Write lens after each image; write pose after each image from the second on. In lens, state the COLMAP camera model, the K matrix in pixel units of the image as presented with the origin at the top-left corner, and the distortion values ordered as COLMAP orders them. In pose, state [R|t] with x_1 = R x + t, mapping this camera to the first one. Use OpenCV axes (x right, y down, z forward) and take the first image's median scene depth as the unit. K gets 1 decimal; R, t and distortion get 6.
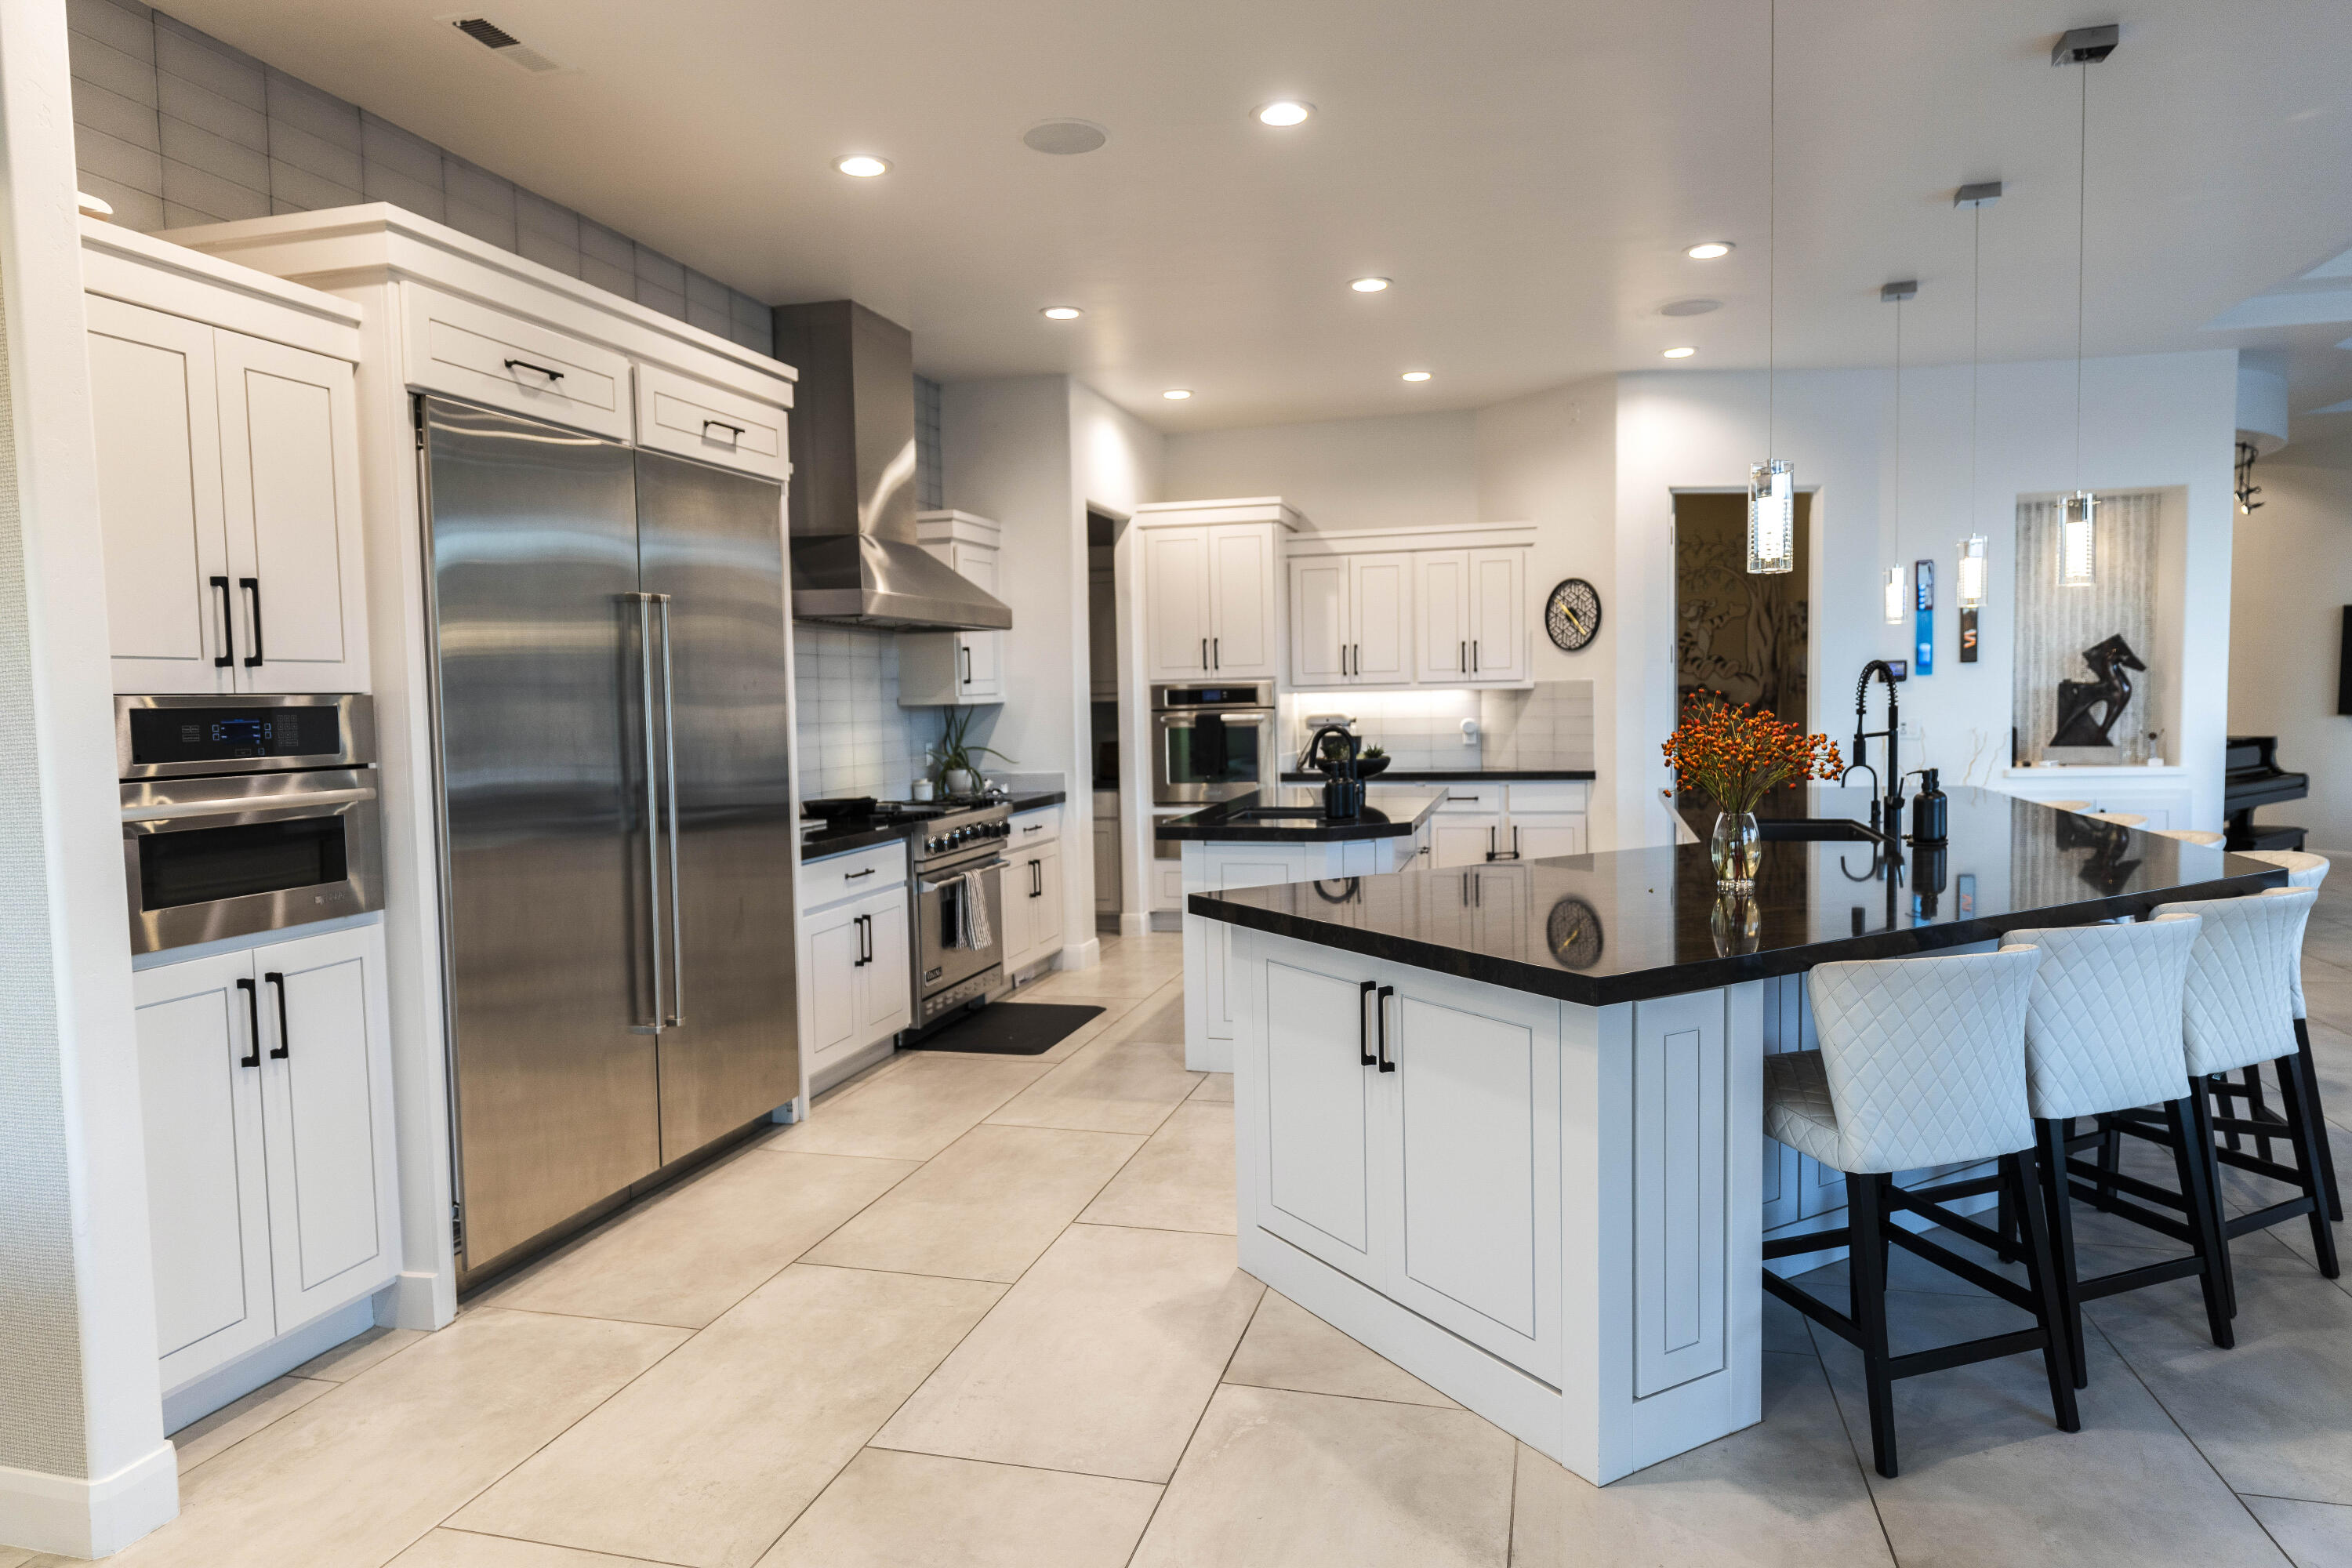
lens RADIAL K [[1437.8, 0, 1176.9], [0, 1437.8, 779.3], [0, 0, 1]] dist [0.000078, 0.000046]
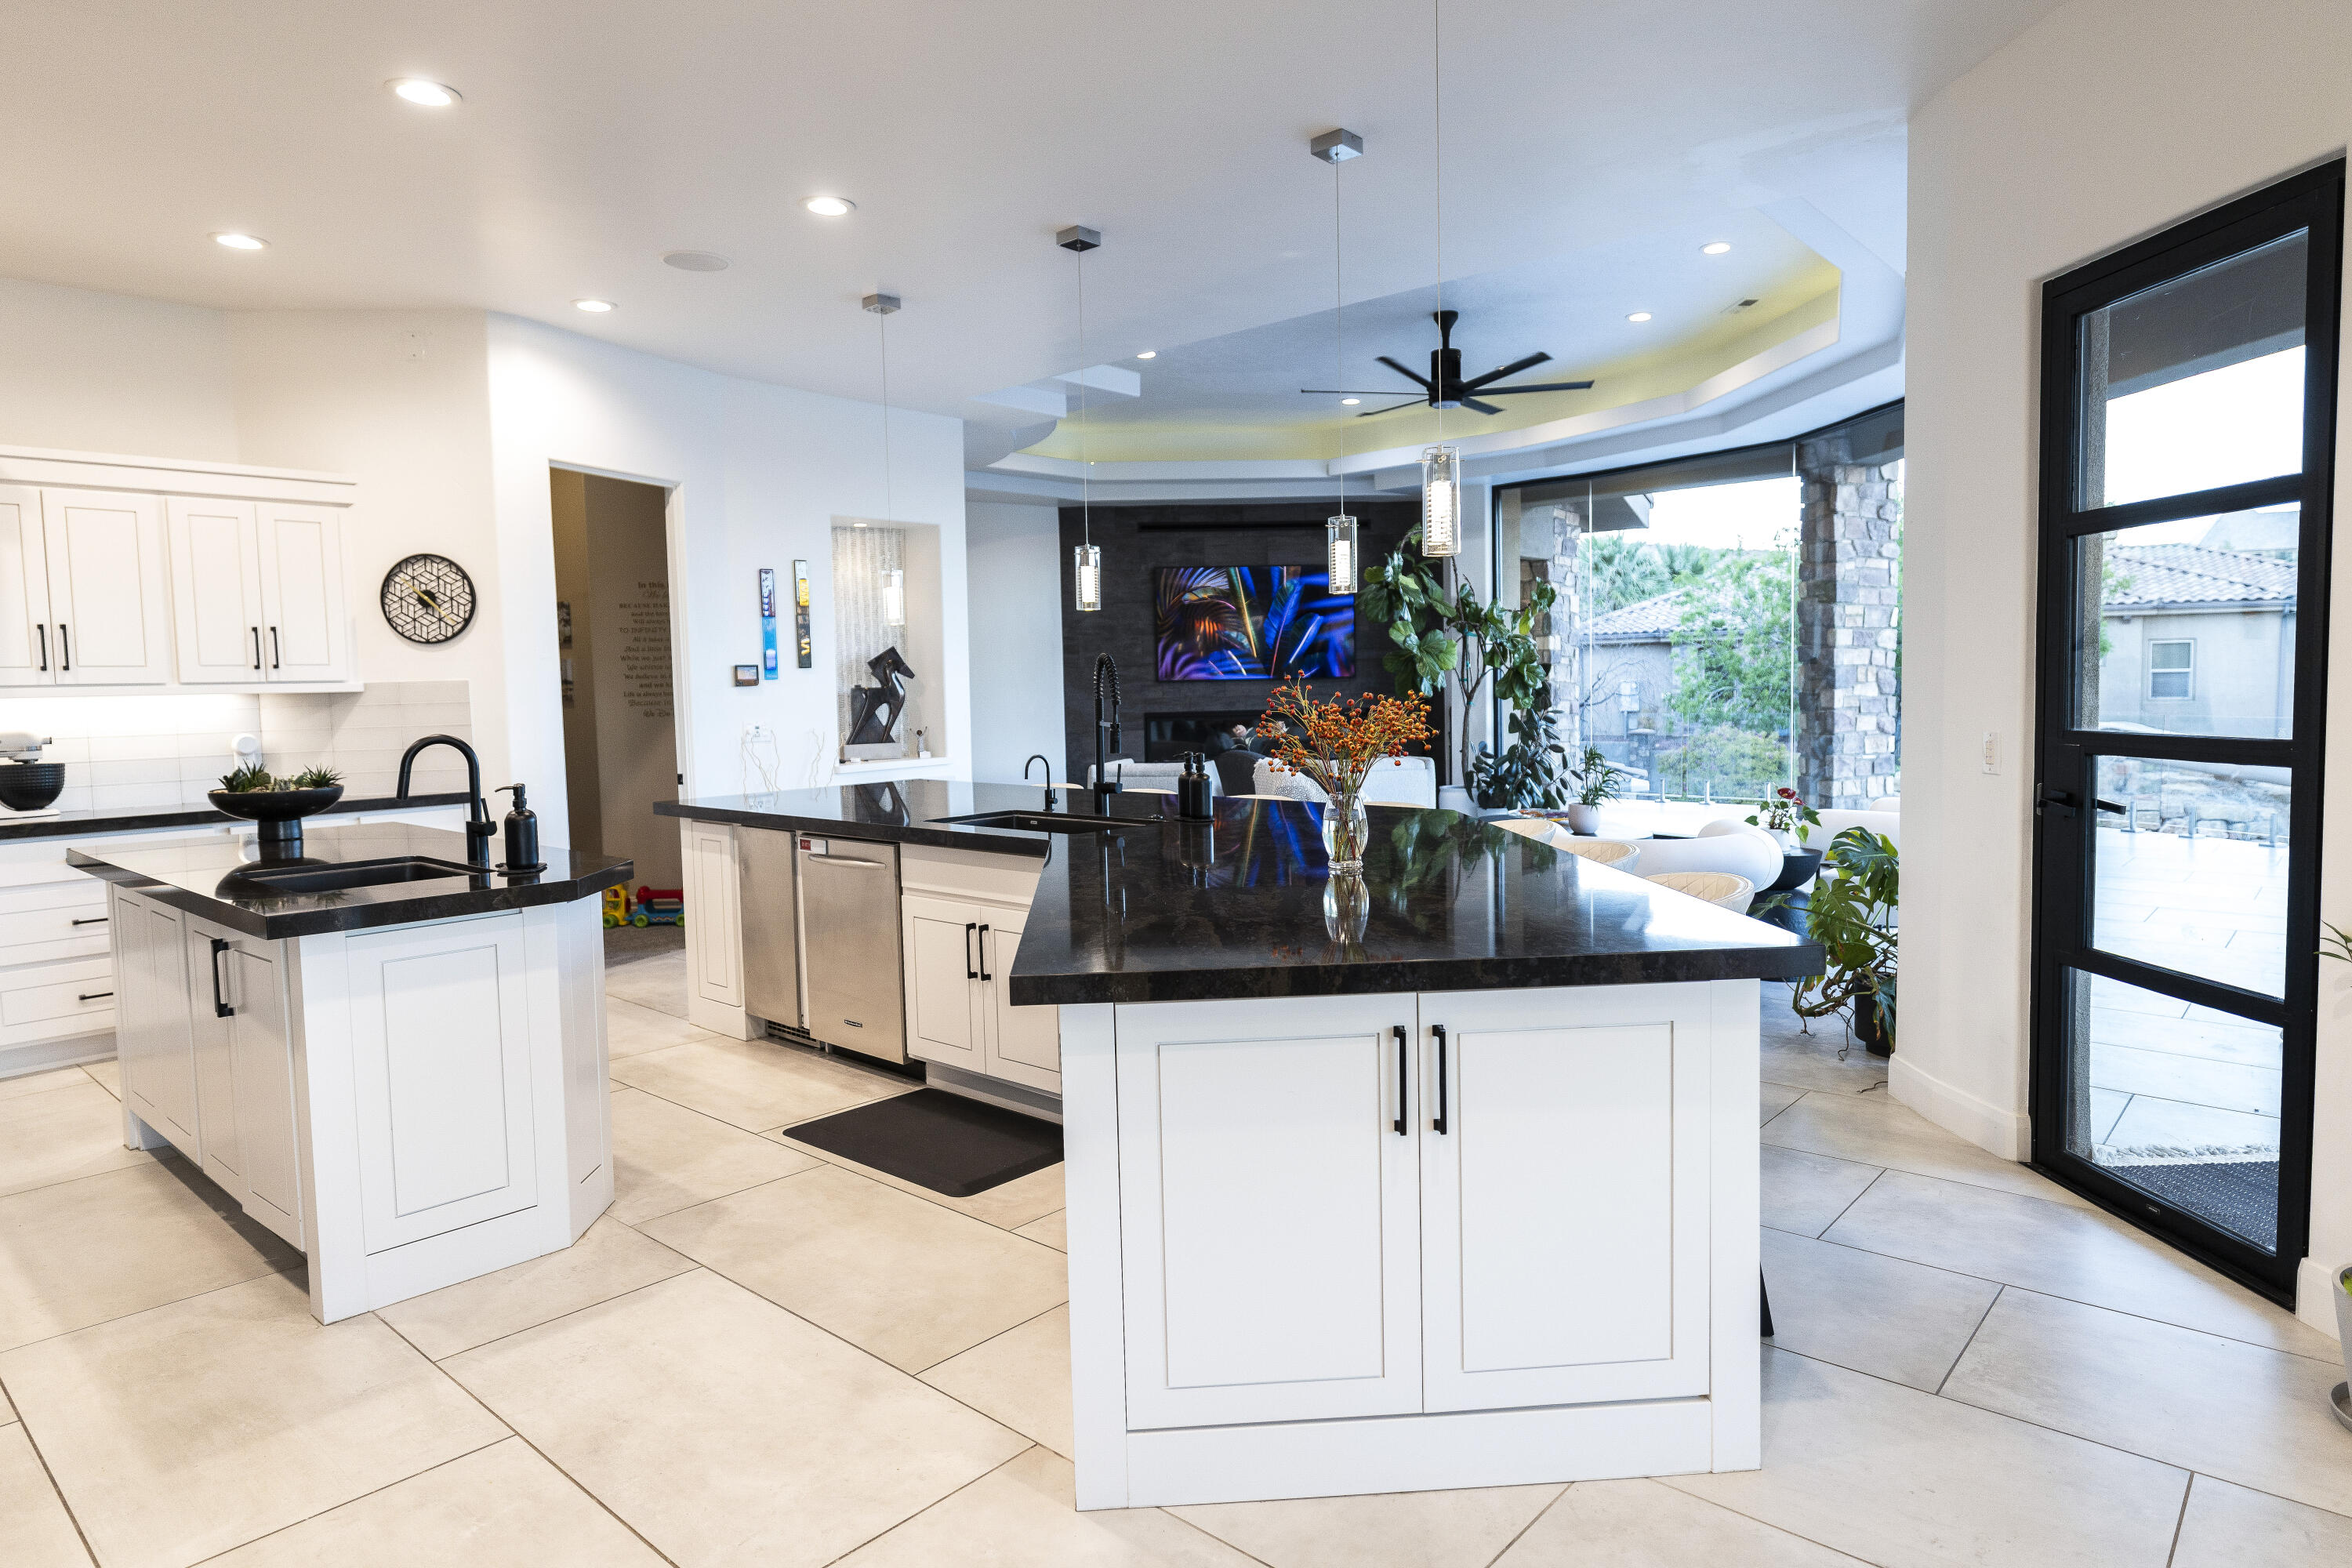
lens RADIAL K [[1356.0, 0, 1180.2], [0, 1356.0, 774.9], [0, 0, 1]] dist [0.002819, -0.000235]
pose [[0.445451, -0.049916, 0.893914, -0.226830], [0.062913, 0.997722, 0.024362, -0.009118], [-0.893093, 0.045387, 0.447577, 0.302522]]
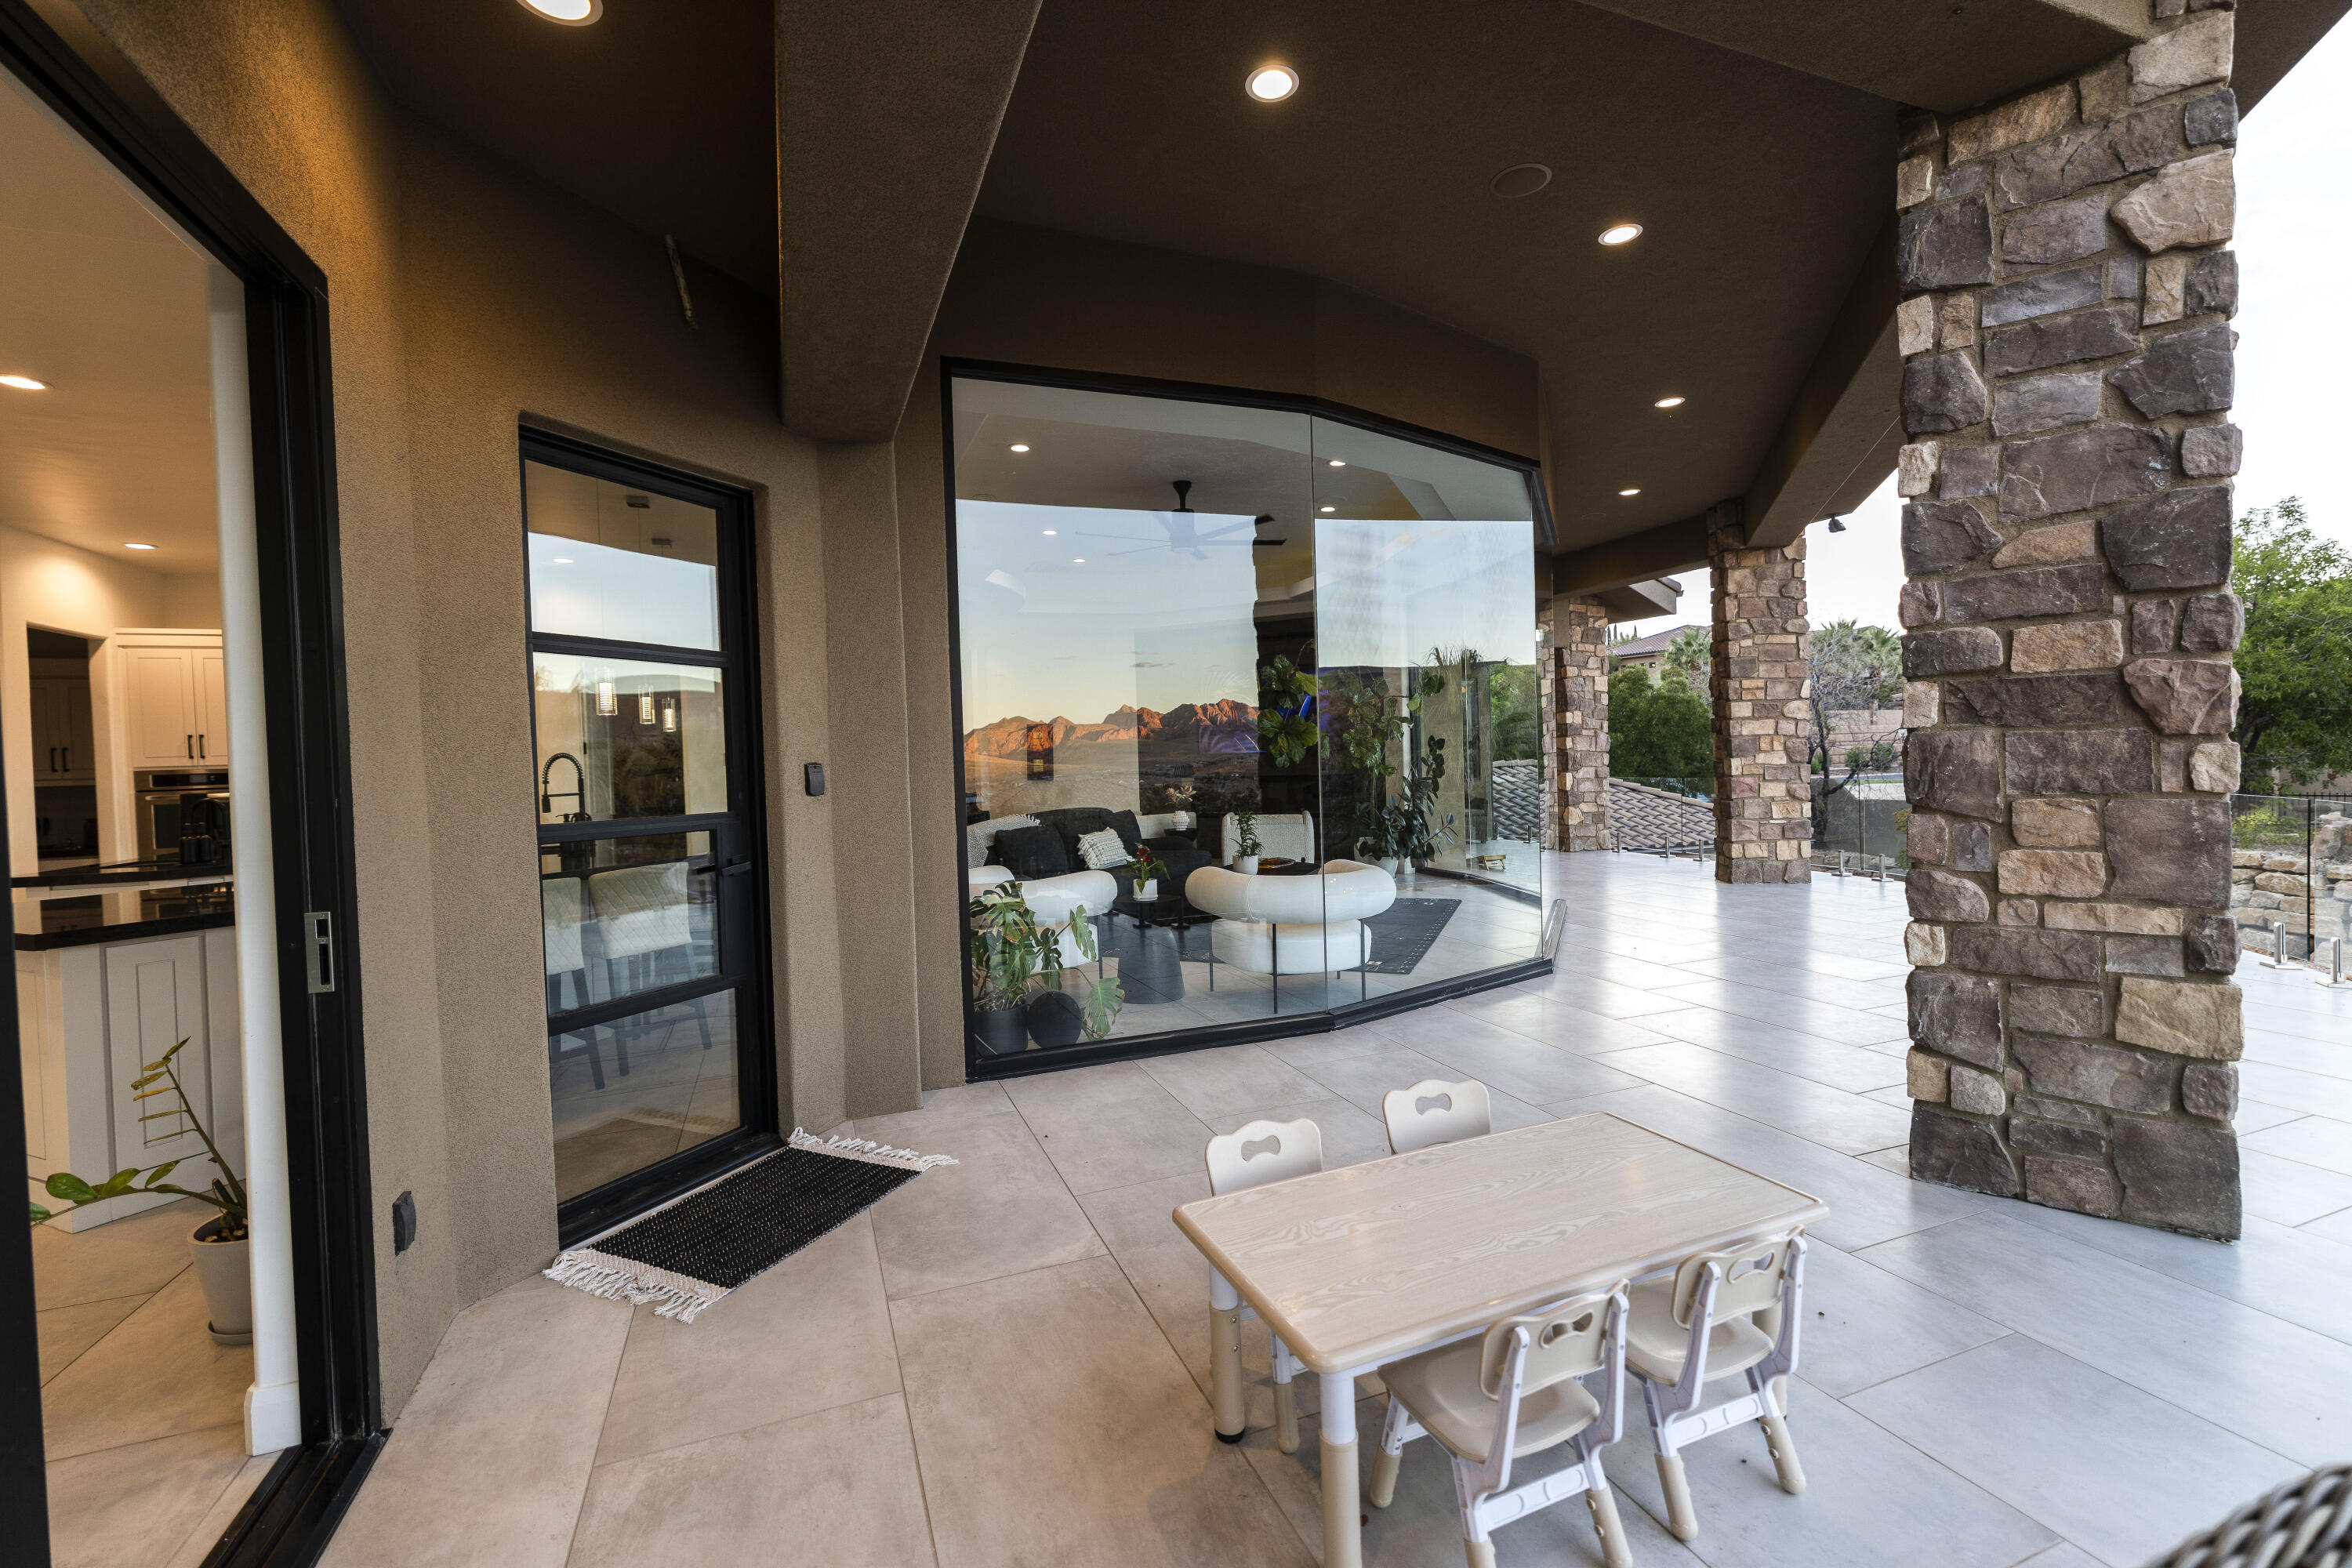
lens RADIAL K [[1003.3, 0, 1173.8], [0, 1003.3, 781.8], [0, 0, 1]] dist [-0.001412, -0.000008]
pose [[0.805945, -0.017956, 0.591718, 0.217487], [0.046638, 0.998359, -0.033228, 0.016345], [-0.590150, 0.054377, 0.805460, -0.264831]]
